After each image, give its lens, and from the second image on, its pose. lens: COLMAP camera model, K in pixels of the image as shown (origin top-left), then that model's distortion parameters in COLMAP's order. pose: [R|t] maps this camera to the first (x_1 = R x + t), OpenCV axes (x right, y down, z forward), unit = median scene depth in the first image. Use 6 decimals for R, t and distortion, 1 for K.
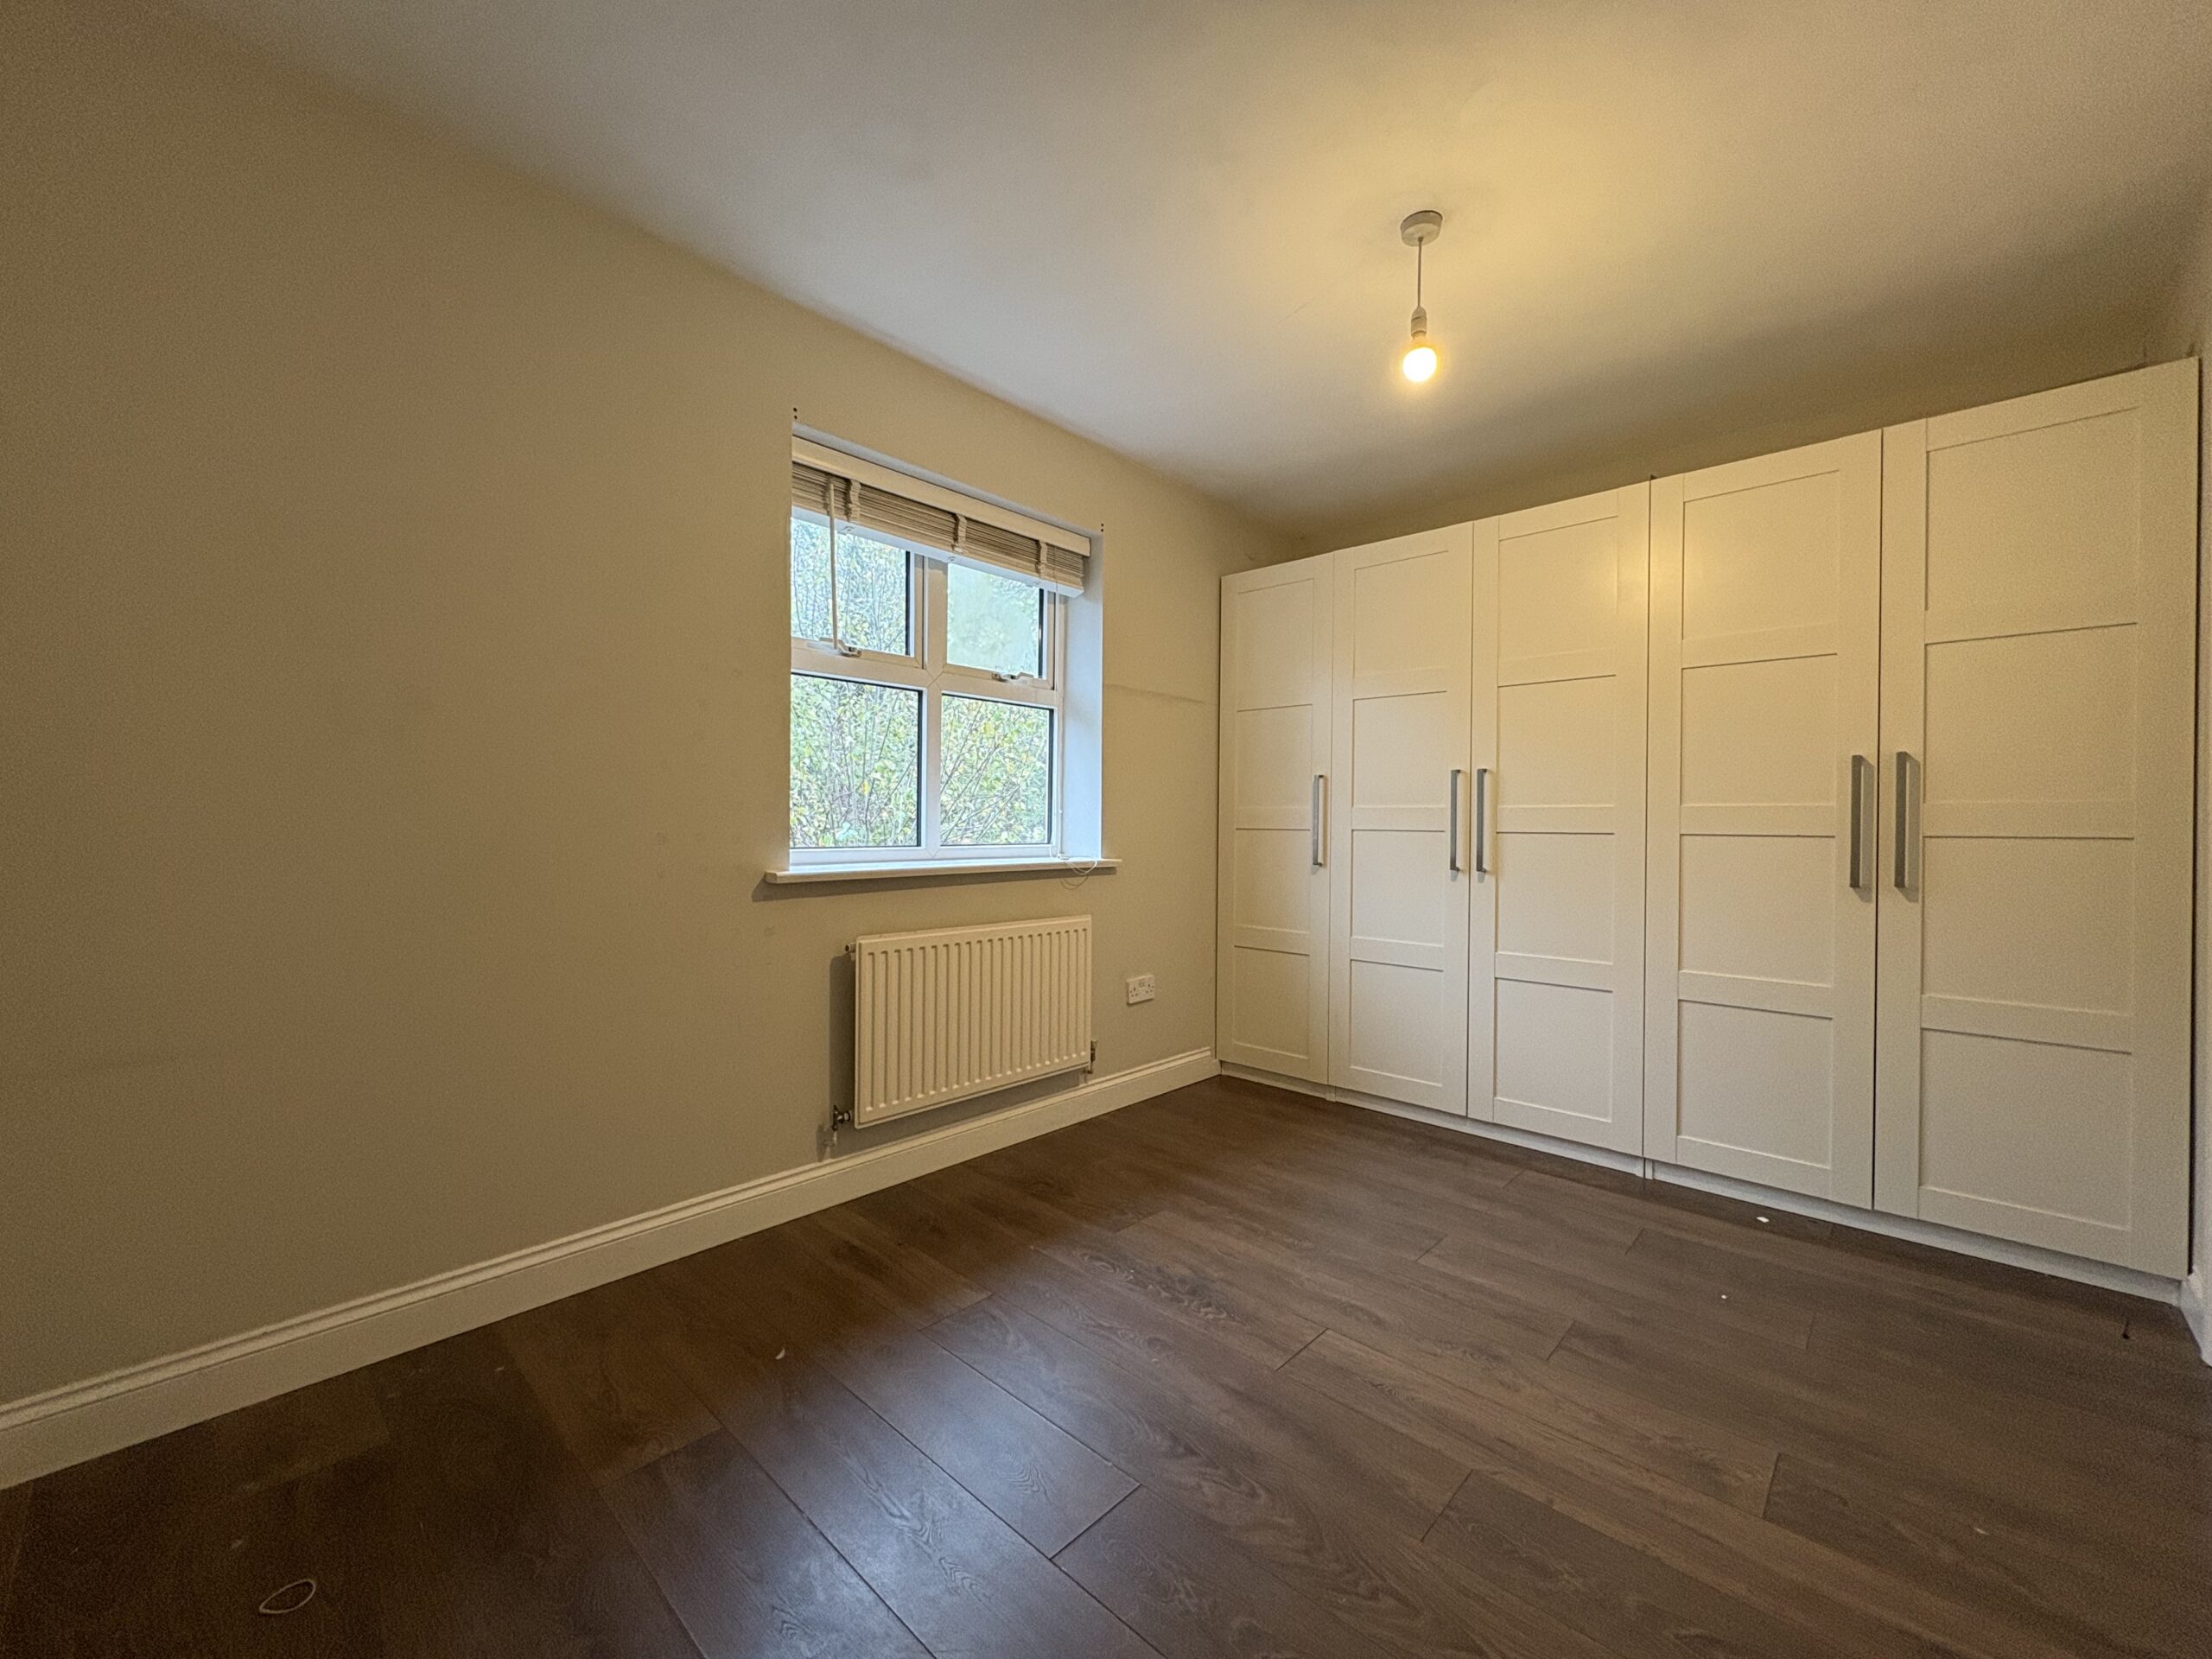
lens RADIAL K [[878.4, 0, 1106.0], [0, 878.4, 829.5], [0, 0, 1]] dist [-0.000705, 0.000018]
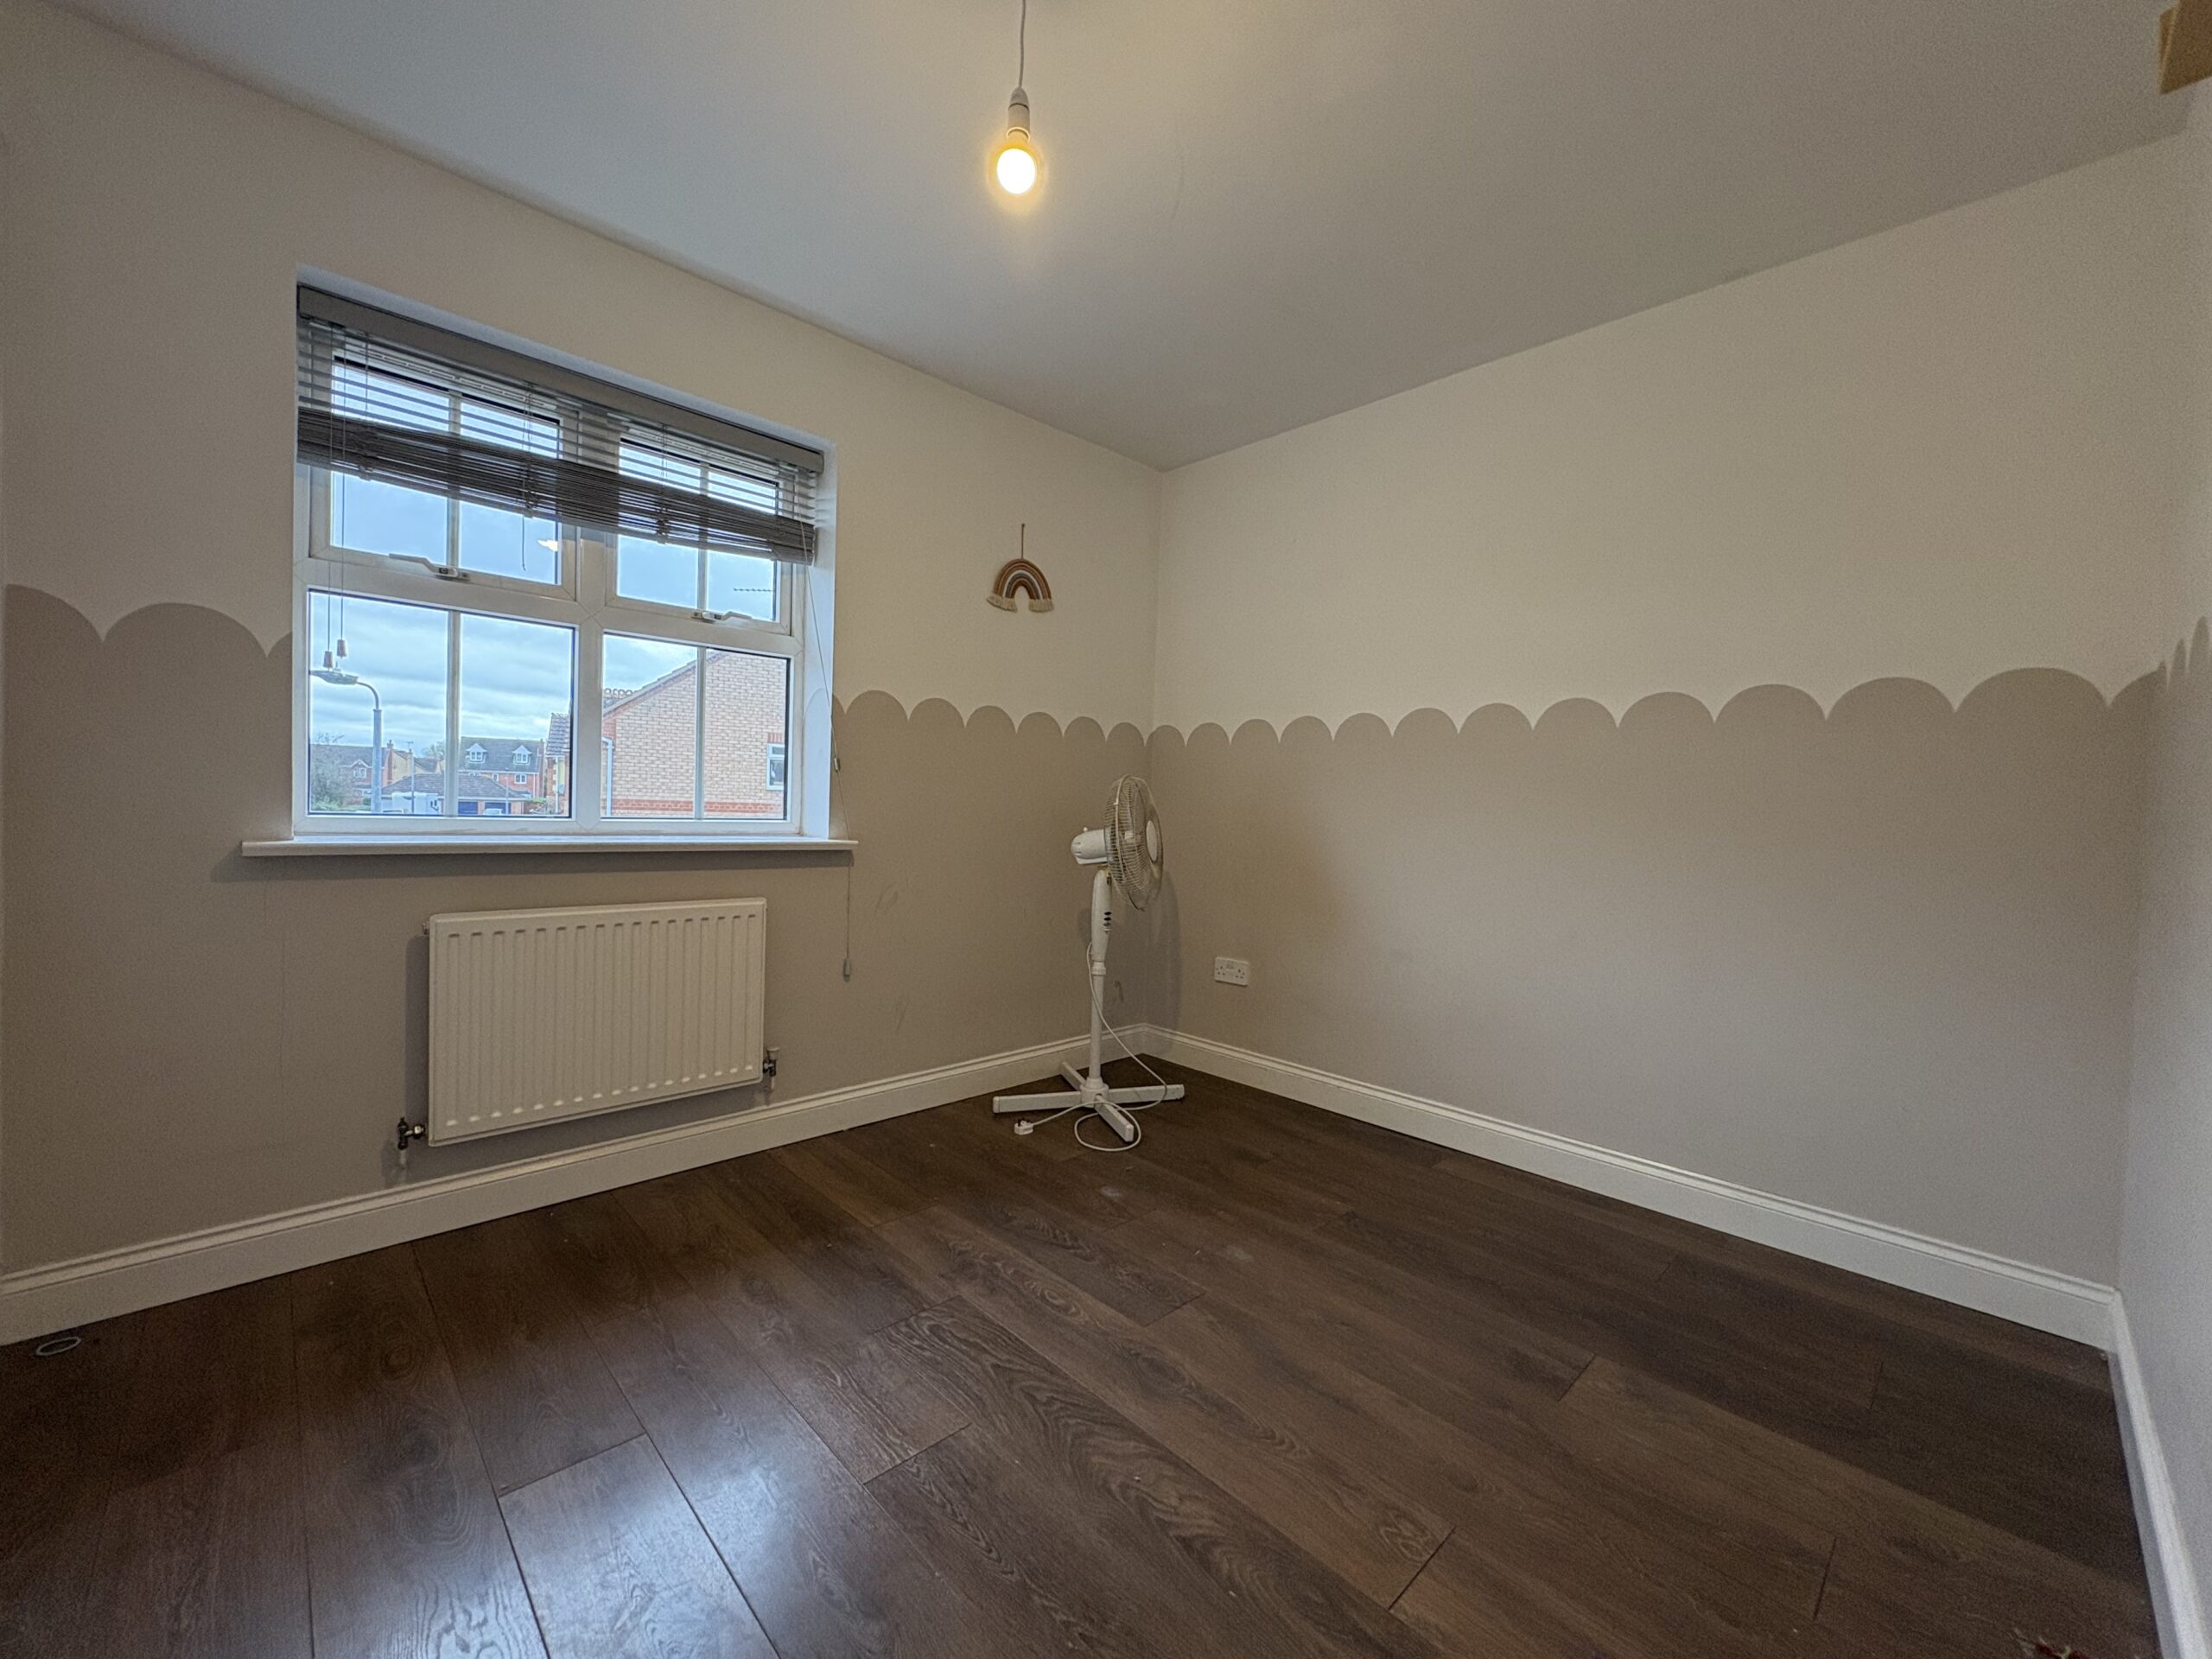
lens RADIAL K [[869.6, 0, 1106.0], [0, 869.6, 829.5], [0, 0, 1]] dist [-0.030824, -0.000002]
pose [[0.998344, 0.030705, -0.048641, 0.356766], [-0.029734, 0.999346, 0.020572, 0.002891], [0.049241, -0.019092, 0.998604, 0.214324]]
